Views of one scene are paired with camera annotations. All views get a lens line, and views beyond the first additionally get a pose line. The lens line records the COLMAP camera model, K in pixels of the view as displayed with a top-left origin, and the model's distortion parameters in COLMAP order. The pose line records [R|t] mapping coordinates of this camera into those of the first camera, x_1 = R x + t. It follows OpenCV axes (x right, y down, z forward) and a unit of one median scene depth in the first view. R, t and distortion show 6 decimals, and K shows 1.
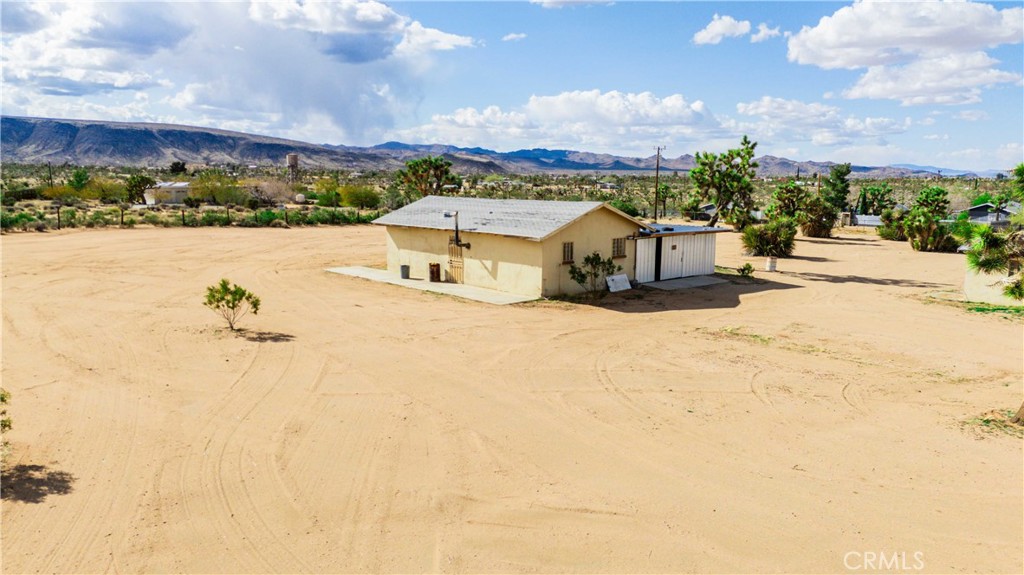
lens RADIAL K [[750.8, 0, 516.4], [0, 750.8, 301.9], [0, 0, 1]] dist [0.064897, -0.054554]
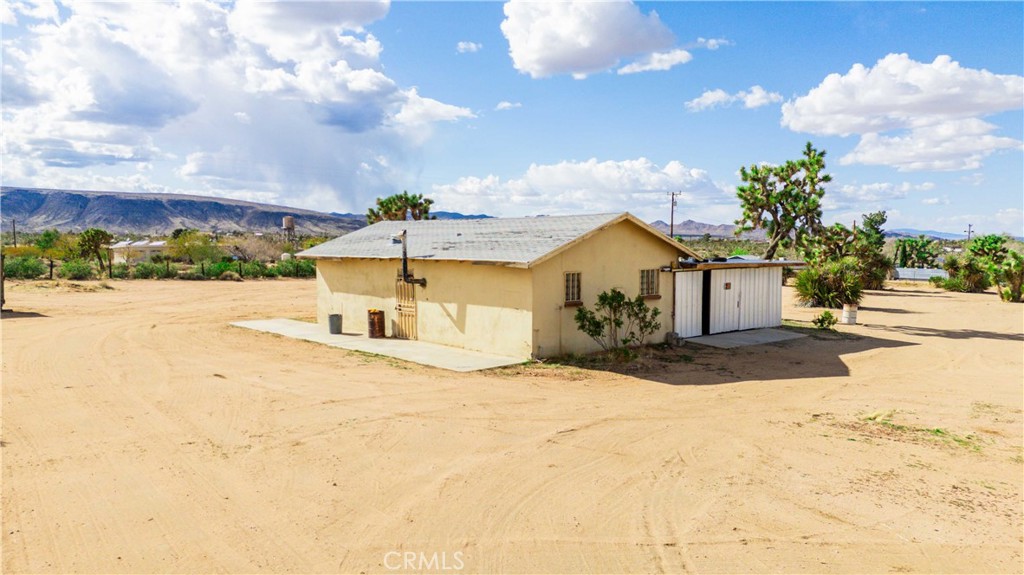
lens RADIAL K [[750.8, 0, 519.5], [0, 750.8, 292.4], [0, 0, 1]] dist [0.064897, -0.054554]
pose [[0.999987, -0.005093, -0.000961, 0.012991], [0.004973, 0.995074, -0.099011, 0.000179], [0.001461, 0.099005, 0.995086, 0.199689]]
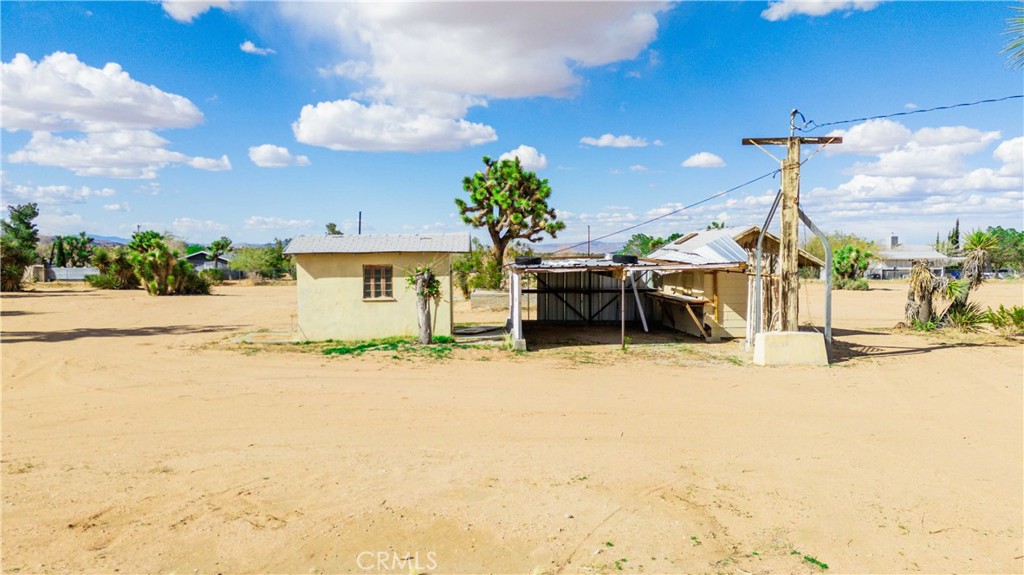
lens RADIAL K [[750.8, 0, 510.2], [0, 750.8, 281.6], [0, 0, 1]] dist [0.064897, -0.054554]
pose [[0.564512, -0.042932, 0.824307, 0.114172], [0.140525, 0.989066, -0.044723, 0.001153], [-0.813375, 0.141083, 0.564373, 0.303024]]
